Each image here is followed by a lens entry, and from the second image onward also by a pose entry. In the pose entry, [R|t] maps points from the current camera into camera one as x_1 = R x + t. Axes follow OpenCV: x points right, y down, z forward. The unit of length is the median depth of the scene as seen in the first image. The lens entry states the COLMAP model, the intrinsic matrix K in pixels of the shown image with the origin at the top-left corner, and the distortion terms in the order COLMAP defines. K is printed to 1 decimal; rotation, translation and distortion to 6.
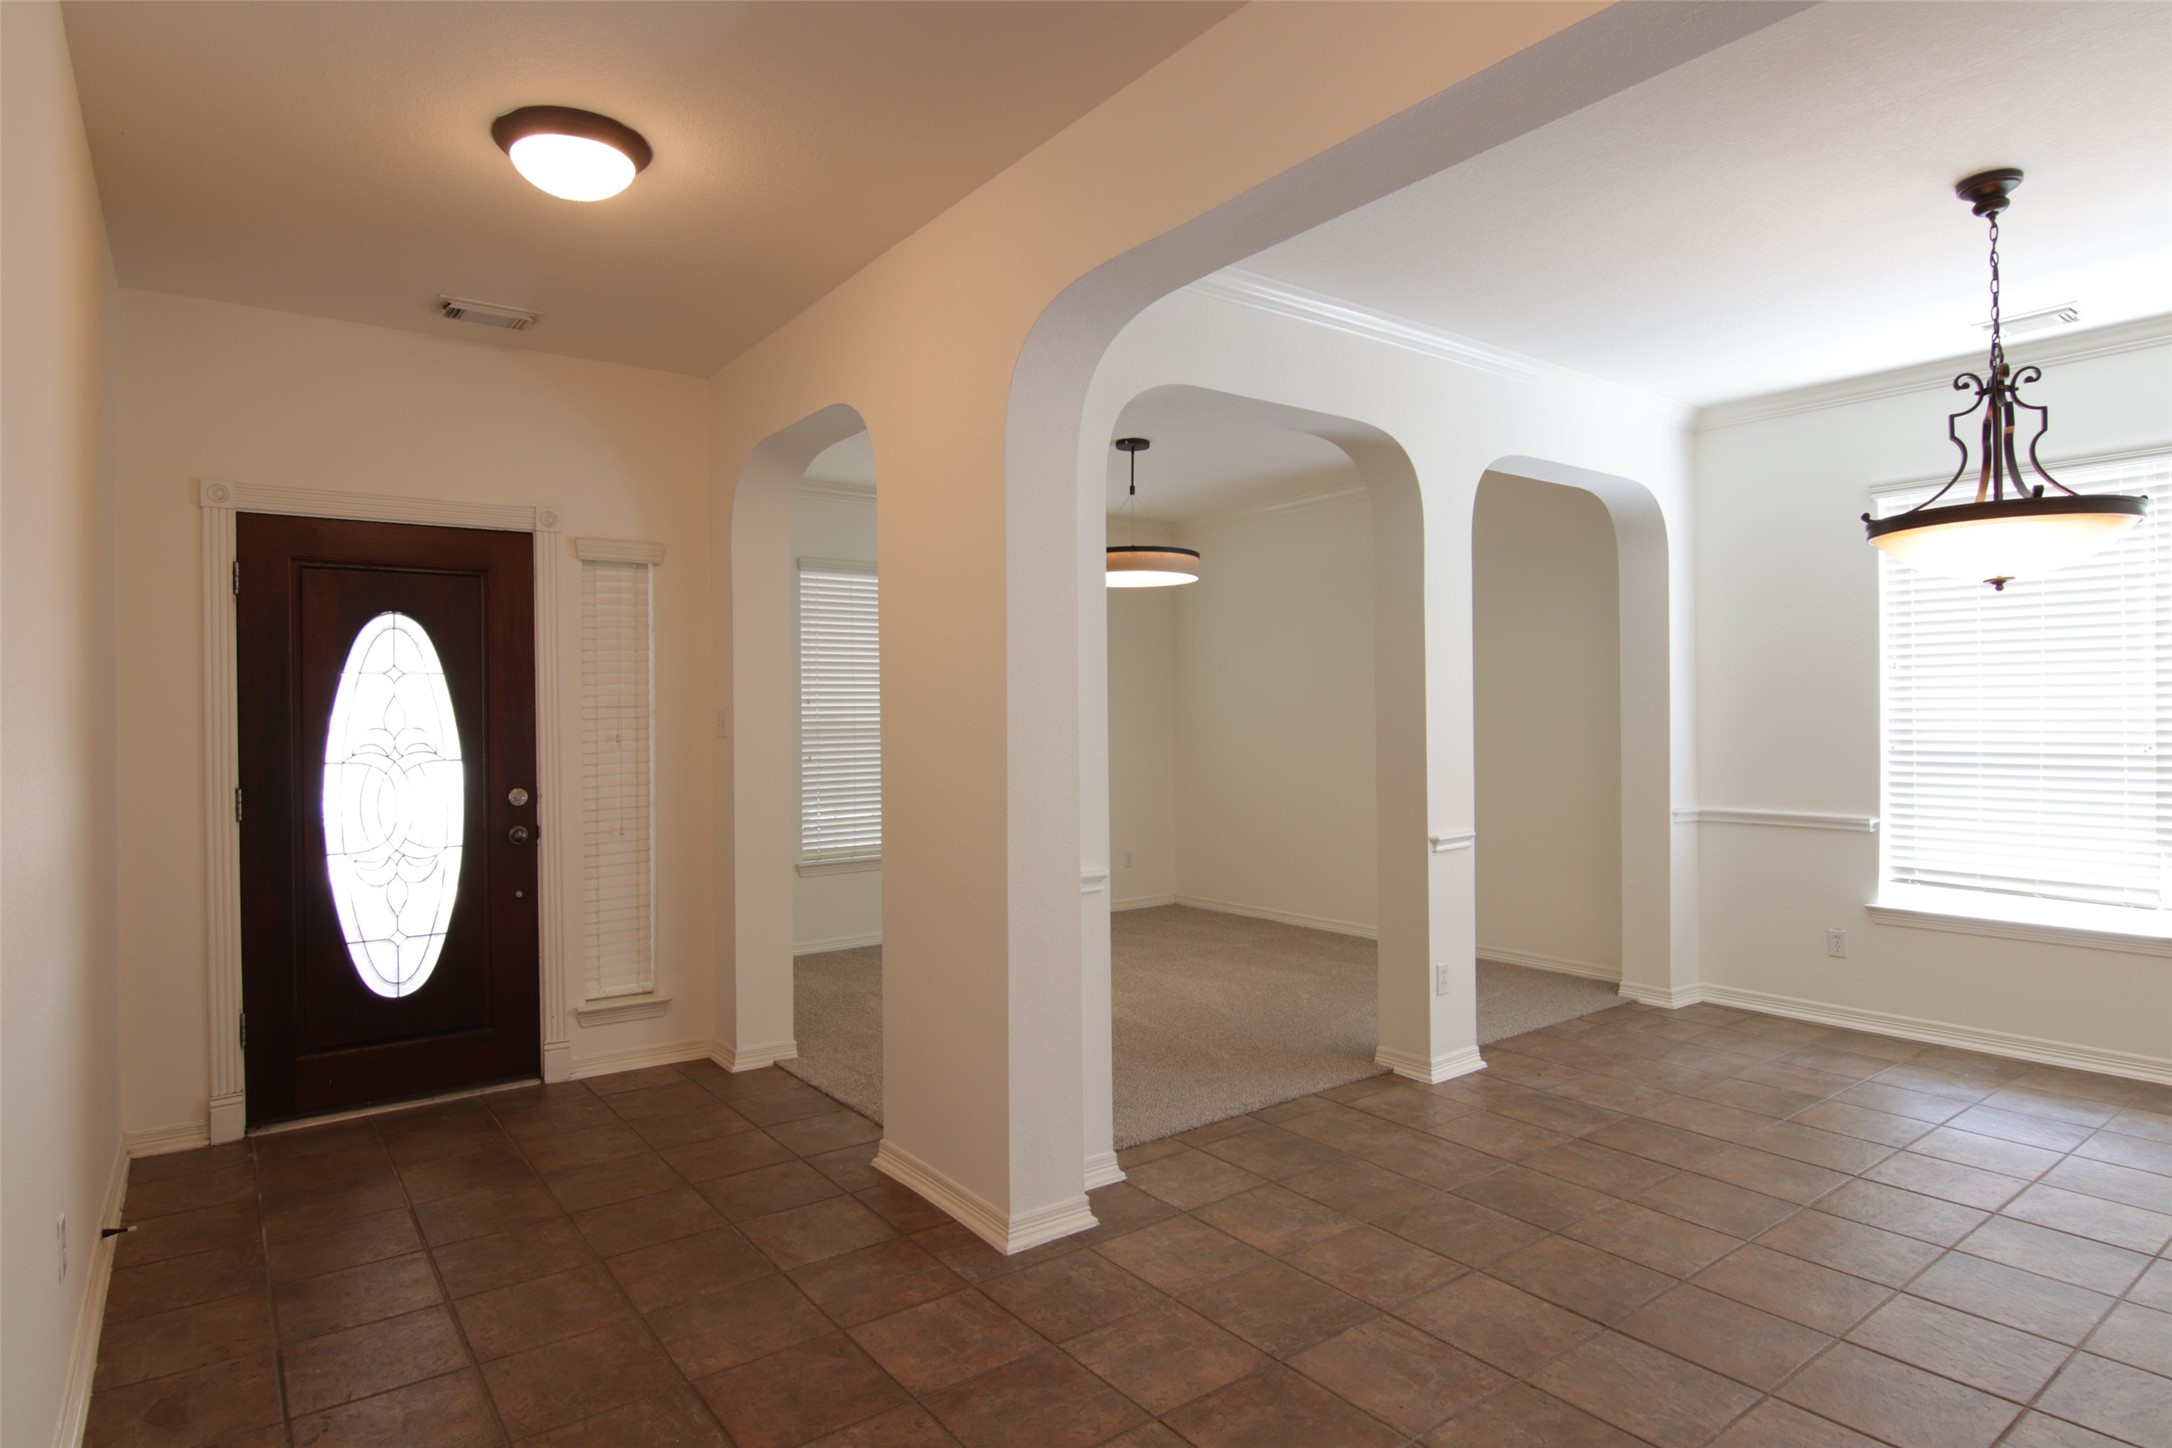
lens RADIAL K [[1180.0, 0, 1084.4], [0, 1180.0, 716.1], [0, 0, 1]] dist [-0.004822, -0.012170]
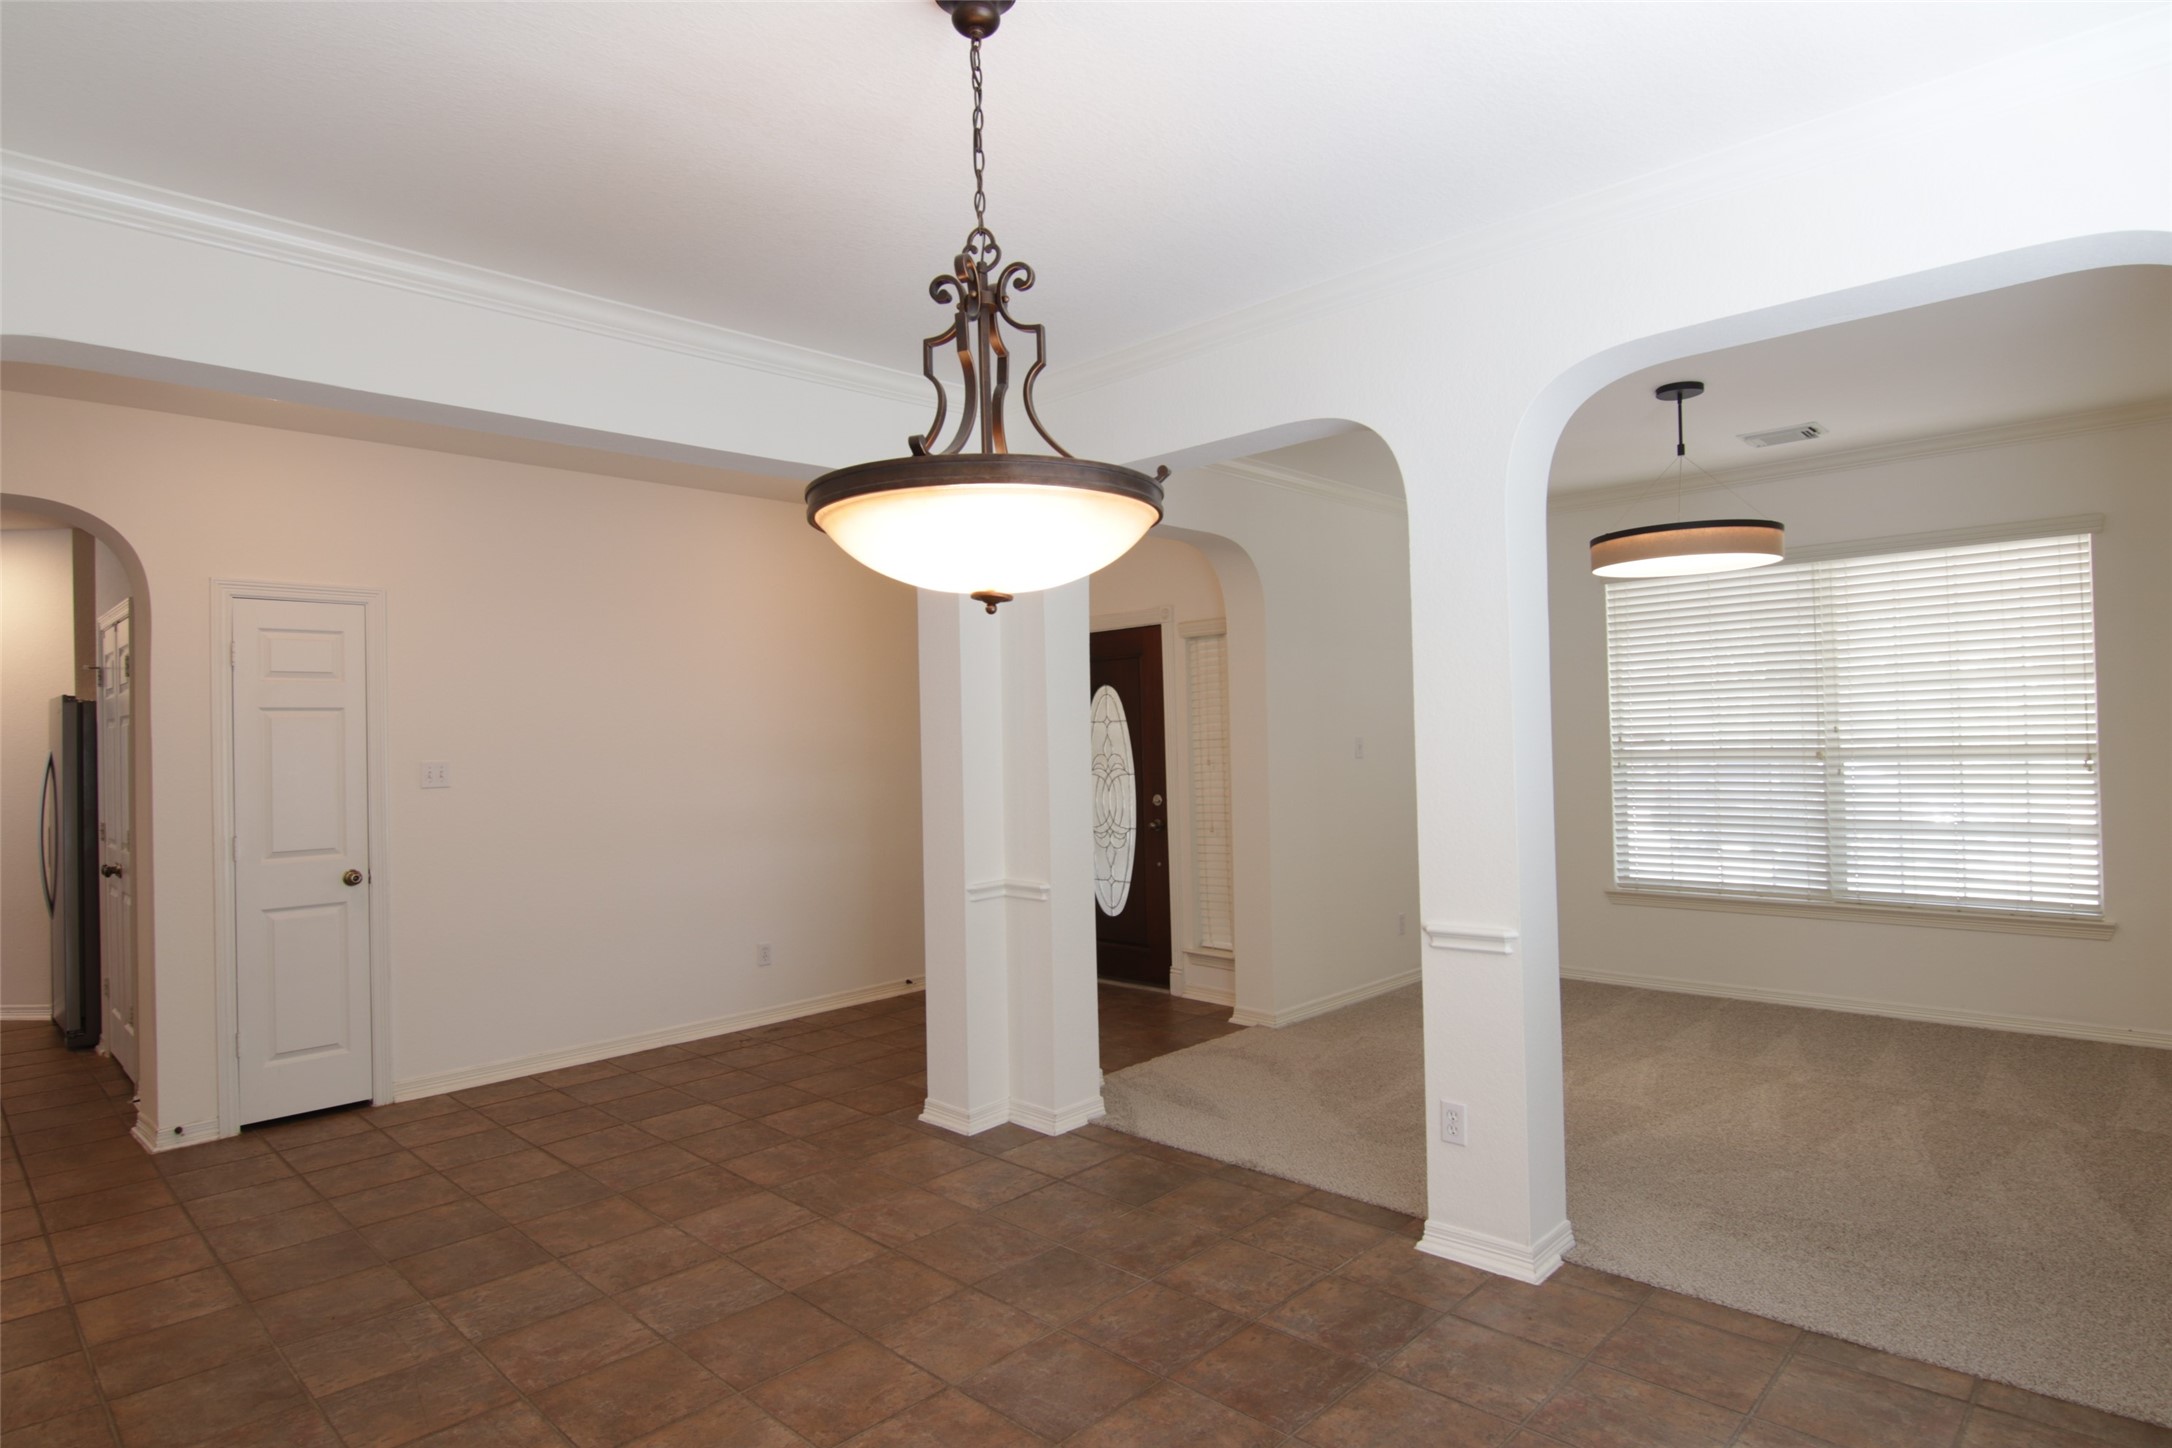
lens RADIAL K [[1180.0, 0, 1079.0], [0, 1180.0, 725.9], [0, 0, 1]] dist [-0.004822, -0.012170]
pose [[0.158902, -0.002488, -0.987291, 0.997886], [0.024564, 0.999697, 0.001435, -0.031300], [0.986989, -0.024480, 0.158915, 0.663033]]
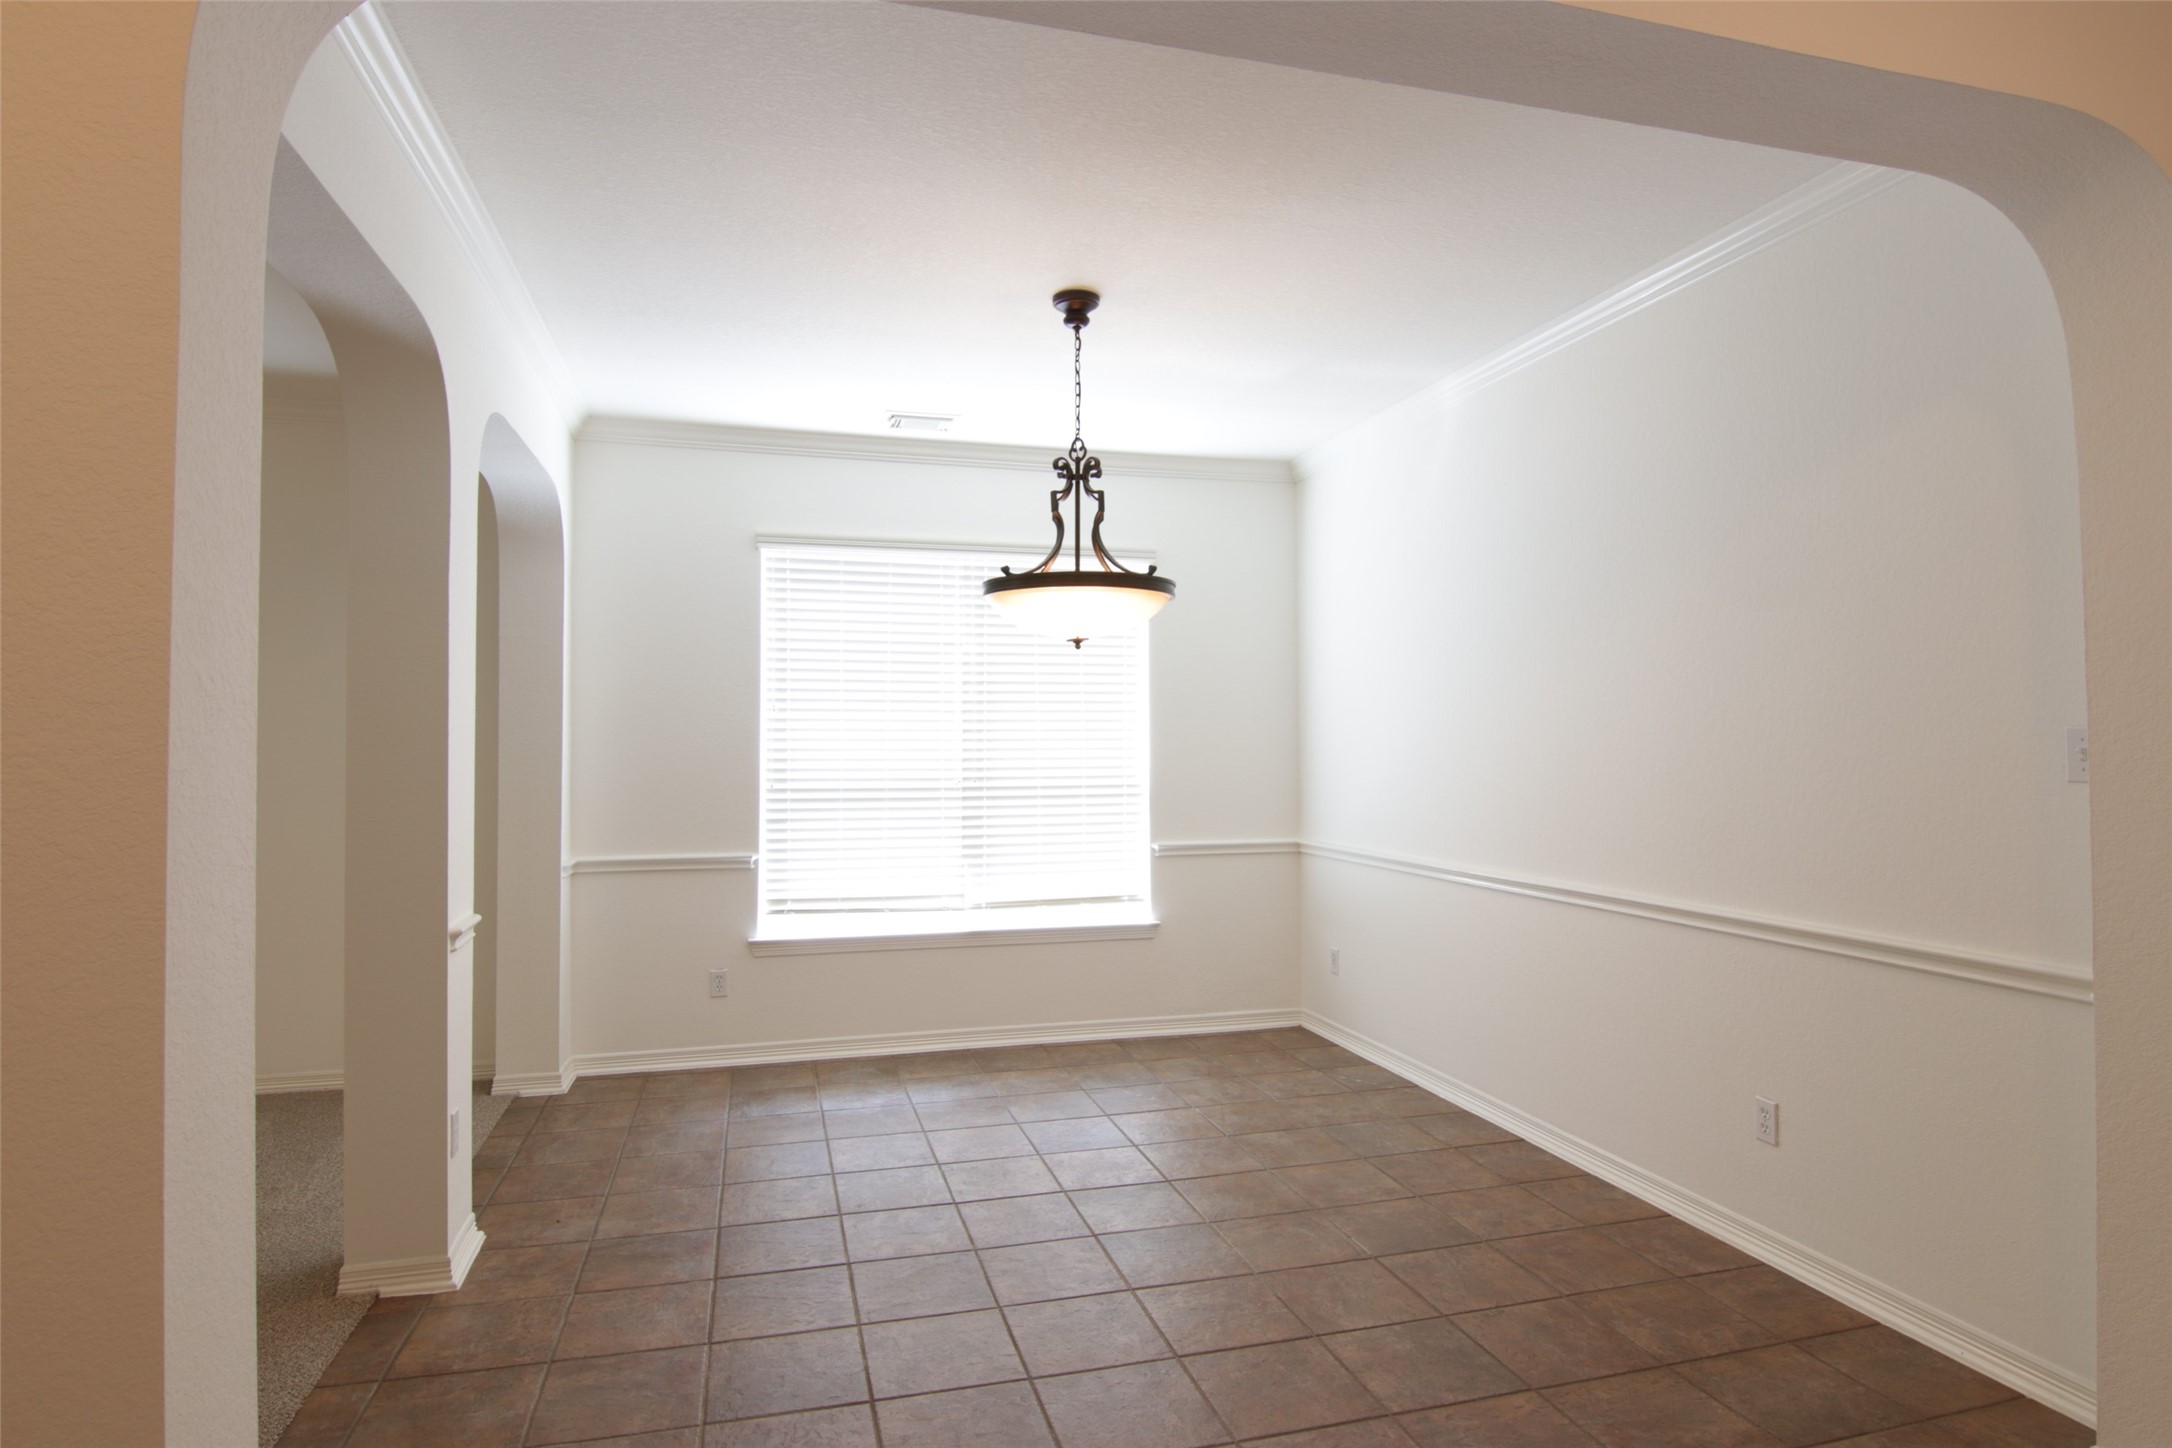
lens RADIAL K [[1180.0, 0, 1077.9], [0, 1180.0, 715.6], [0, 0, 1]] dist [-0.004822, -0.012170]
pose [[0.367034, 0.030526, 0.929706, -0.217494], [-0.000245, 0.999465, -0.032720, -0.001811], [-0.930207, 0.011782, 0.366845, 0.399917]]
